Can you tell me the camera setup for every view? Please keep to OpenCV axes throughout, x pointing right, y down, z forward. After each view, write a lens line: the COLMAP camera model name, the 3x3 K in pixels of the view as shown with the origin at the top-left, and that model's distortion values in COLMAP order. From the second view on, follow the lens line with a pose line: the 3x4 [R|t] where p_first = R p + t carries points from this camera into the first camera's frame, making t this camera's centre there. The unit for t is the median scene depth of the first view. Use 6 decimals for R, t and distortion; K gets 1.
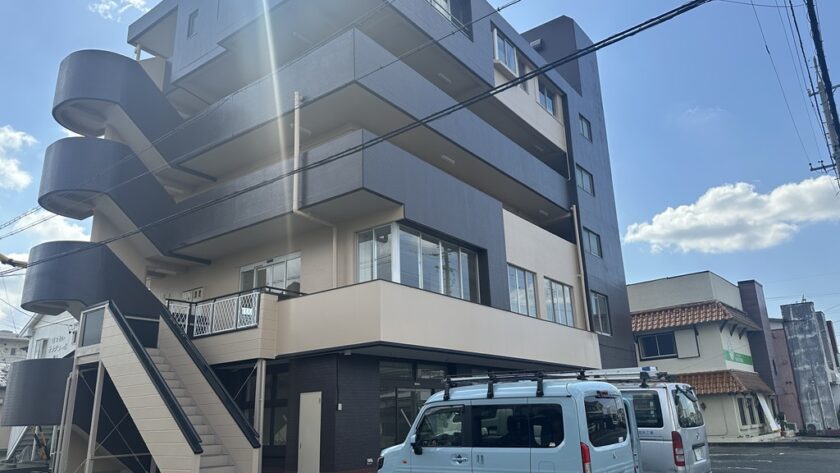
lens RADIAL K [[589.5, 0, 420.0], [0, 589.5, 236.5], [0, 0, 1]] dist [0.036619, -0.004879]
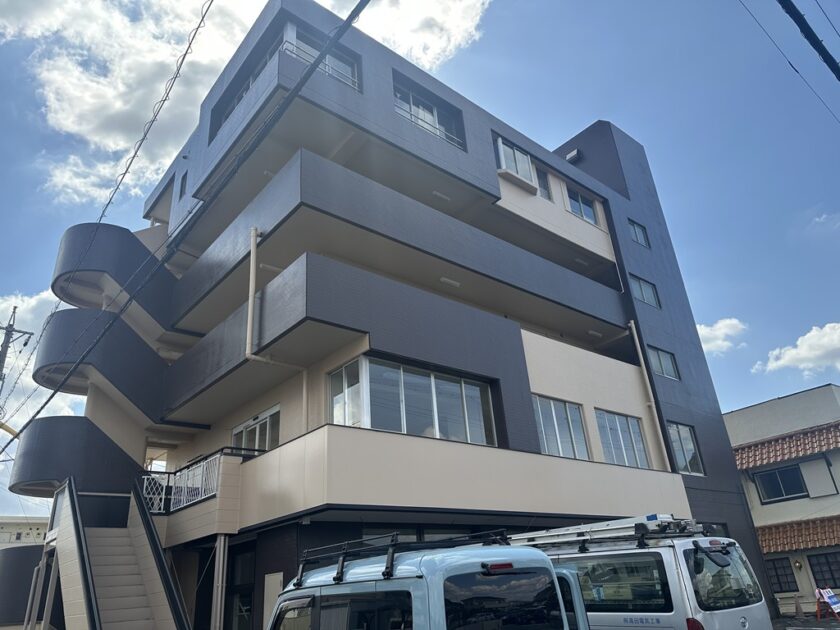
lens RADIAL K [[586.1, 0, 420.0], [0, 586.1, 315.0], [0, 0, 1]] dist [0.017317, -0.000445]
pose [[0.974255, -0.128403, -0.185309, 0.163261], [0.102342, 0.984277, -0.143961, 0.038779], [0.200881, 0.121289, 0.972078, 0.159800]]
